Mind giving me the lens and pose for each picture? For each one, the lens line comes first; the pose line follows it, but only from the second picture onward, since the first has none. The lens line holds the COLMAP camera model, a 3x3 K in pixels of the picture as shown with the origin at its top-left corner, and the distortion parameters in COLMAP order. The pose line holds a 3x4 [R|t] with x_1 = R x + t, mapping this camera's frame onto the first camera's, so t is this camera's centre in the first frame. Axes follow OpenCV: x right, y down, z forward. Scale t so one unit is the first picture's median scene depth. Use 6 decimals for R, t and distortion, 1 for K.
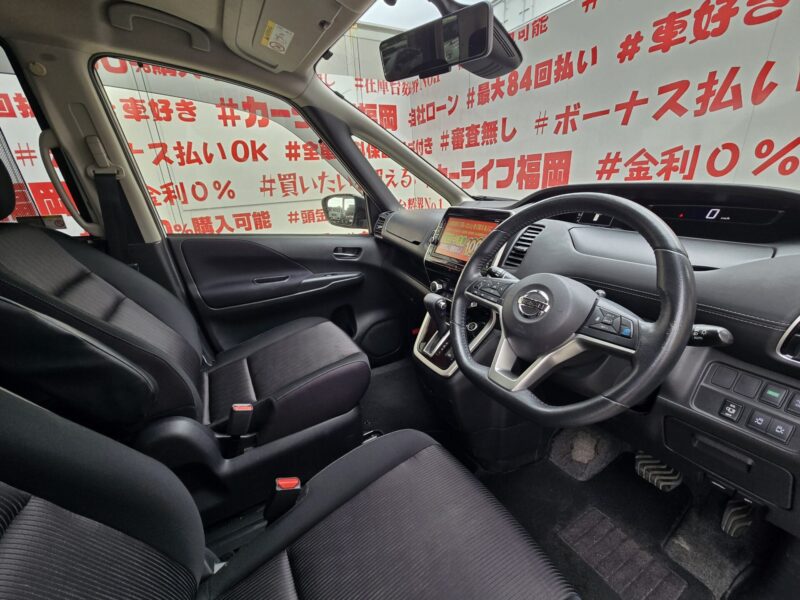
lens RADIAL K [[326.5, 0, 399.4], [0, 326.5, 297.1], [0, 0, 1]] dist [-0.002566, -0.000142]
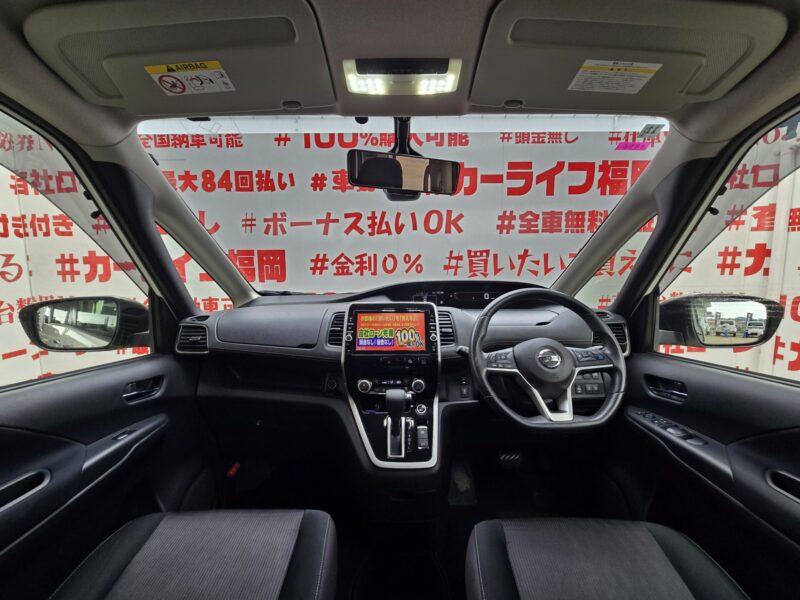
lens RADIAL K [[326.5, 0, 403.4], [0, 326.5, 296.9], [0, 0, 1]] dist [-0.000541, 0.000233]
pose [[0.501553, -0.051463, 0.863595, -0.310700], [0.277810, 0.954942, -0.104439, -0.071764], [-0.819308, 0.292296, 0.493251, 0.181603]]
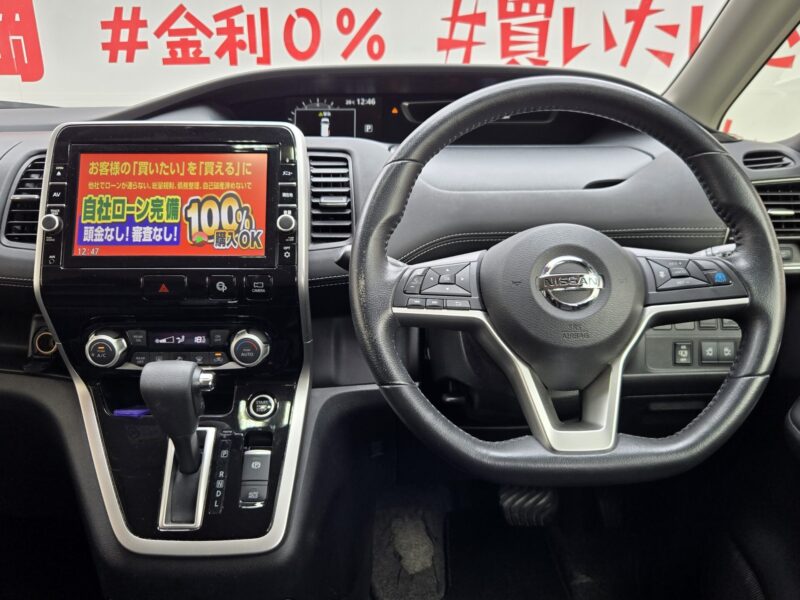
lens RADIAL K [[721.0, 0, 400.5], [0, 721.0, 302.5], [0, 0, 1]] dist [0.012334, -0.004239]
pose [[0.495565, -0.255292, 0.830205, -0.180562], [0.278294, 0.952108, 0.126658, -0.044115], [-0.822780, 0.168274, 0.542878, 0.149063]]
